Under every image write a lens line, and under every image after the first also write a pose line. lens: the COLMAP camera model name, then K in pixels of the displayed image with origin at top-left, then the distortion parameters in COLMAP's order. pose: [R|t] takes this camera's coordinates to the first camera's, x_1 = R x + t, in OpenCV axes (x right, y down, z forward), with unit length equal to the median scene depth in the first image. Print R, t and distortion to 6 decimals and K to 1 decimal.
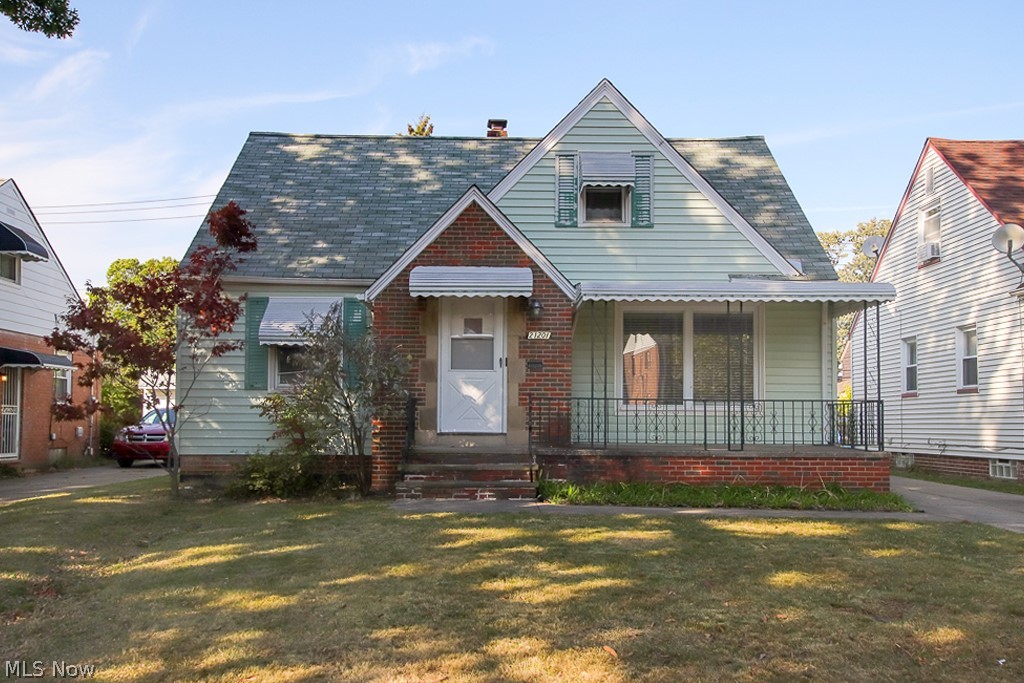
lens RADIAL K [[926.9, 0, 497.3], [0, 926.9, 343.4], [0, 0, 1]] dist [0.005998, 0.004071]
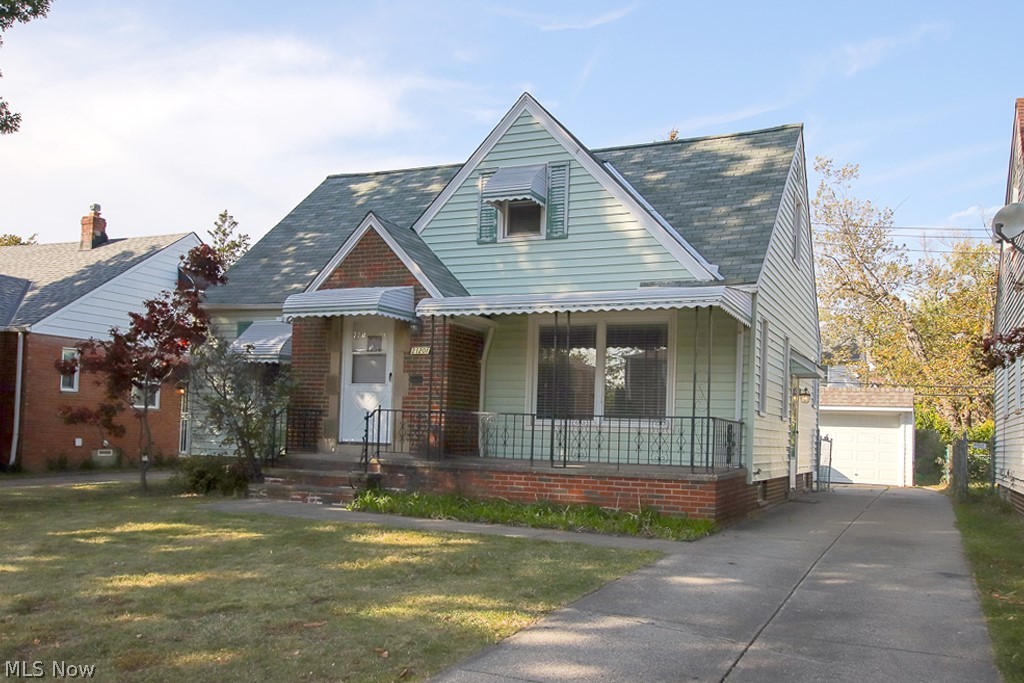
lens RADIAL K [[926.9, 0, 497.3], [0, 926.9, 343.4], [0, 0, 1]] dist [0.005998, 0.004071]
pose [[0.904762, -0.019999, -0.425448, 0.561534], [0.010588, 0.999644, -0.024472, 0.009579], [0.425787, 0.017637, 0.904652, 0.095969]]
